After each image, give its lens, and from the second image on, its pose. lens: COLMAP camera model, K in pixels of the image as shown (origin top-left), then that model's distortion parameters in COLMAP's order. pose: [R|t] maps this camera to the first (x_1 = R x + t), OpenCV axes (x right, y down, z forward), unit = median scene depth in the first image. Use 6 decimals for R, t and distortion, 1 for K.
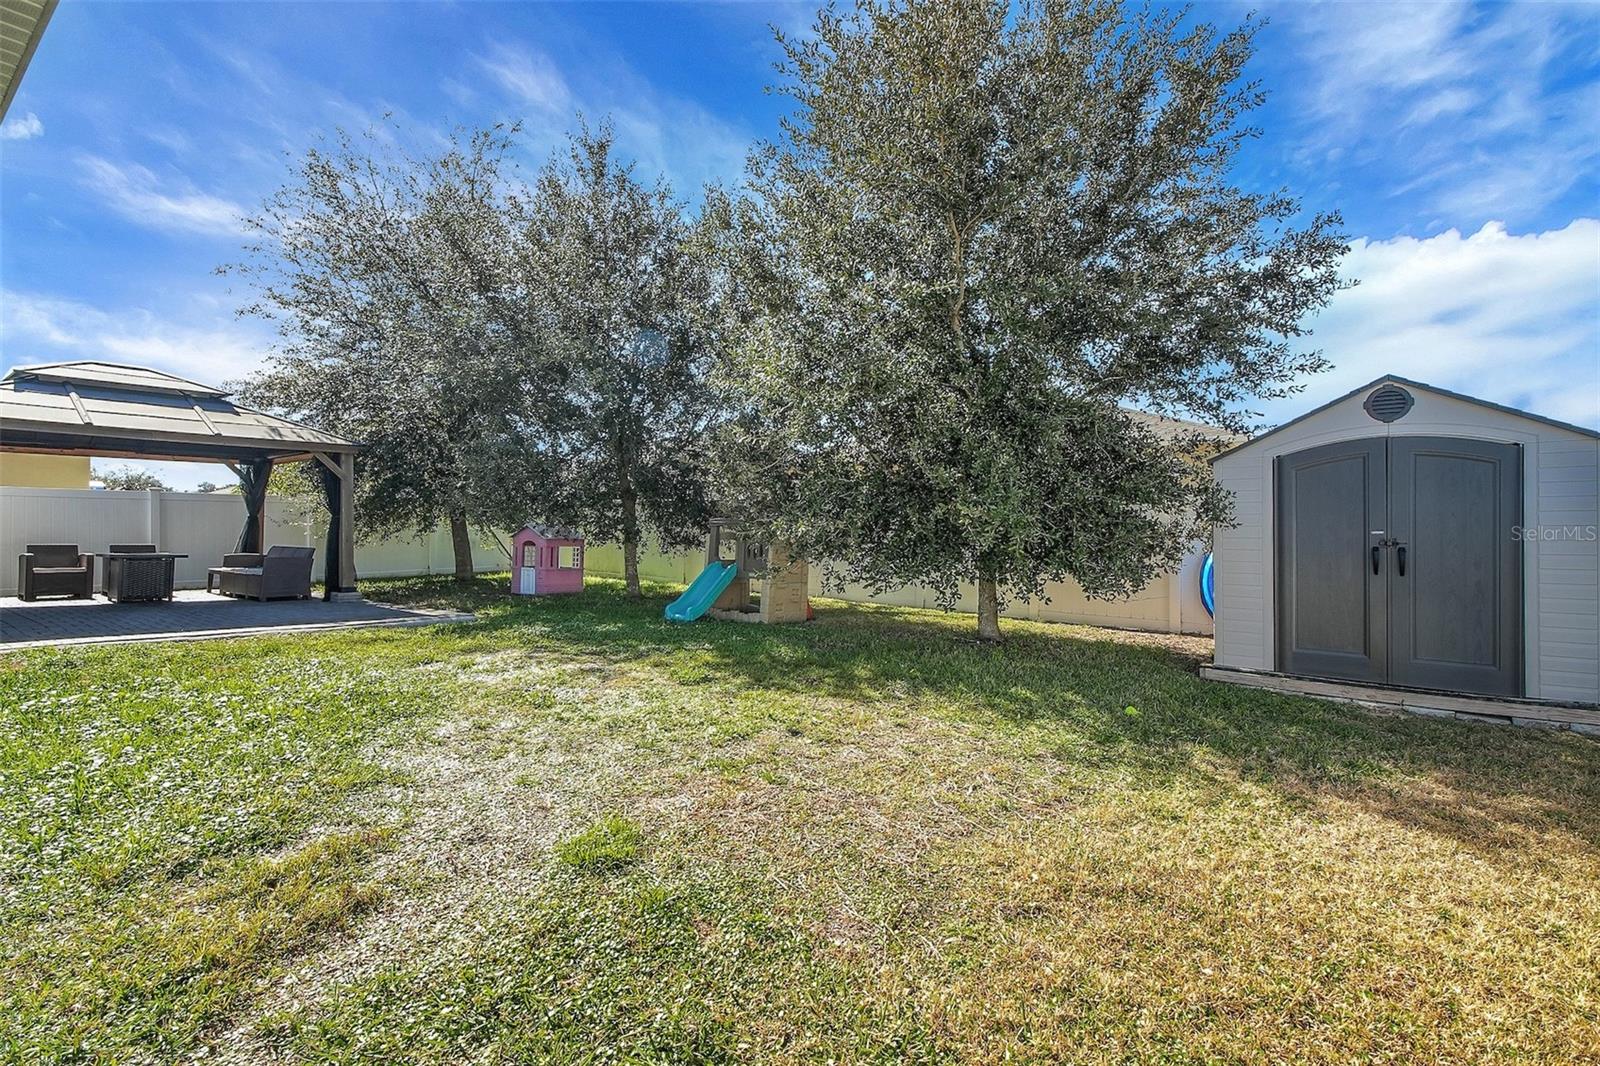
lens RADIAL K [[701.7, 0, 798.8], [0, 701.7, 539.9], [0, 0, 1]] dist [-0.001190, -0.000469]
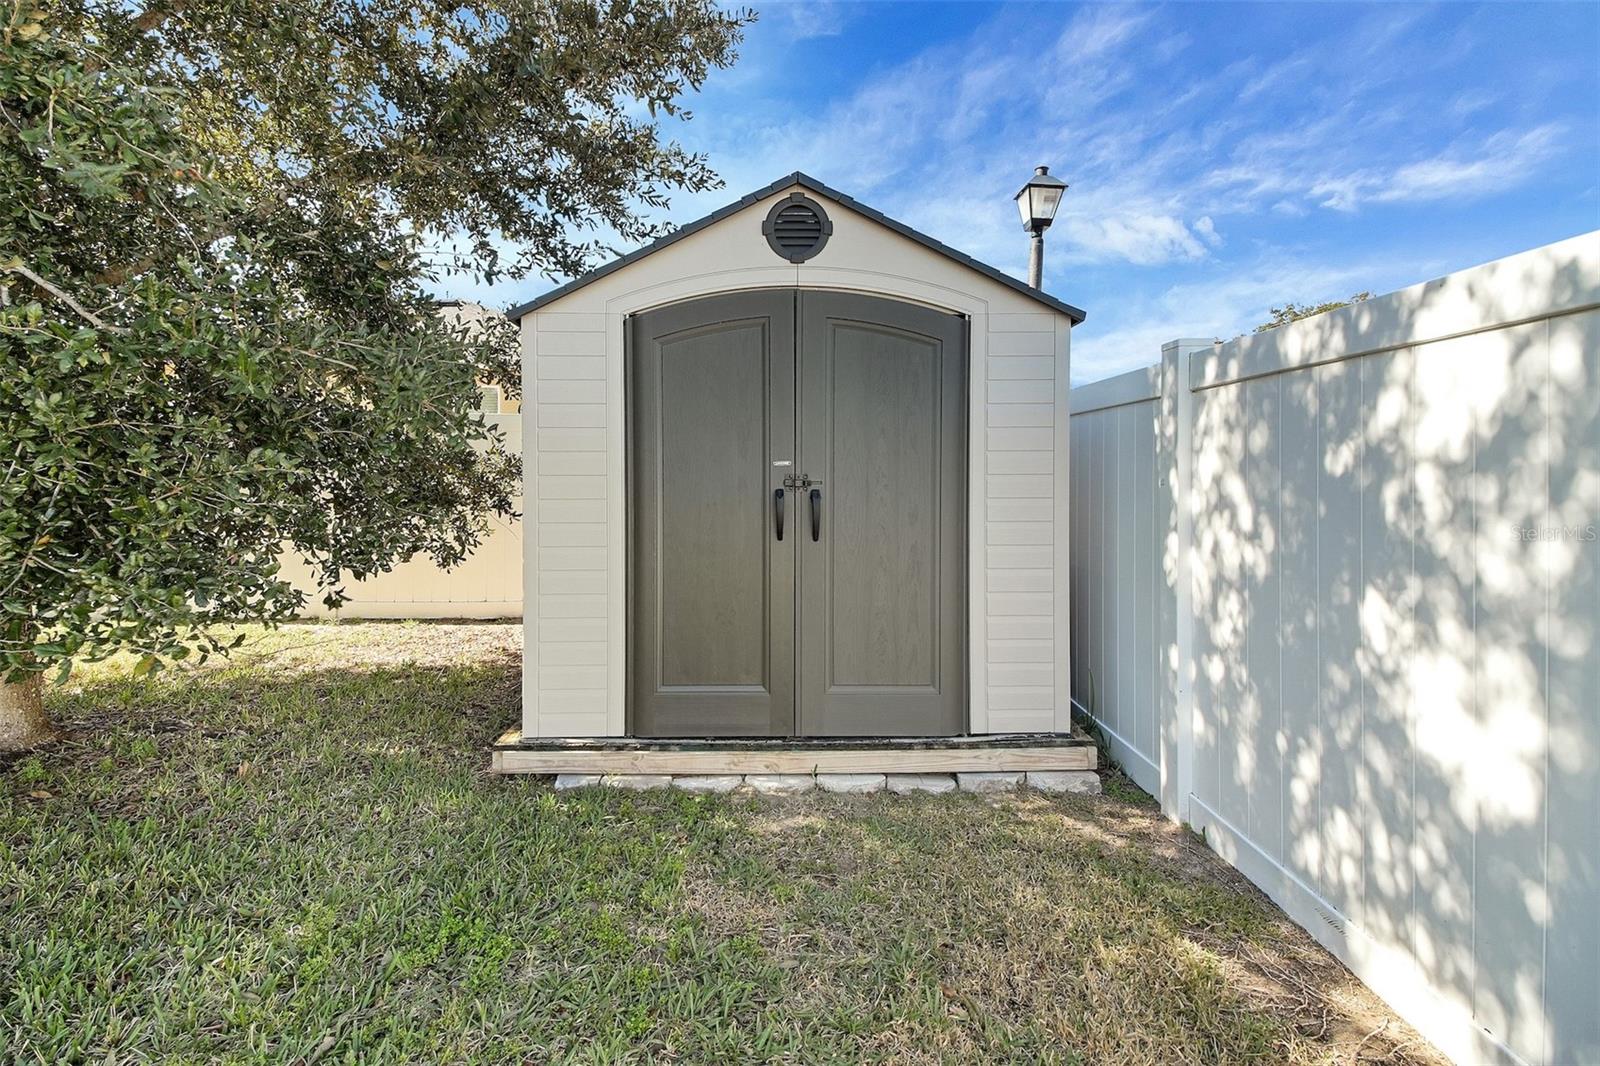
lens RADIAL K [[701.7, 0, 798.8], [0, 701.7, 539.9], [0, 0, 1]] dist [-0.001190, -0.000469]
pose [[0.755315, -0.025059, 0.654883, 0.466544], [-0.001113, 0.999218, 0.039518, 0.027930], [-0.655361, -0.030577, 0.754696, 0.565597]]
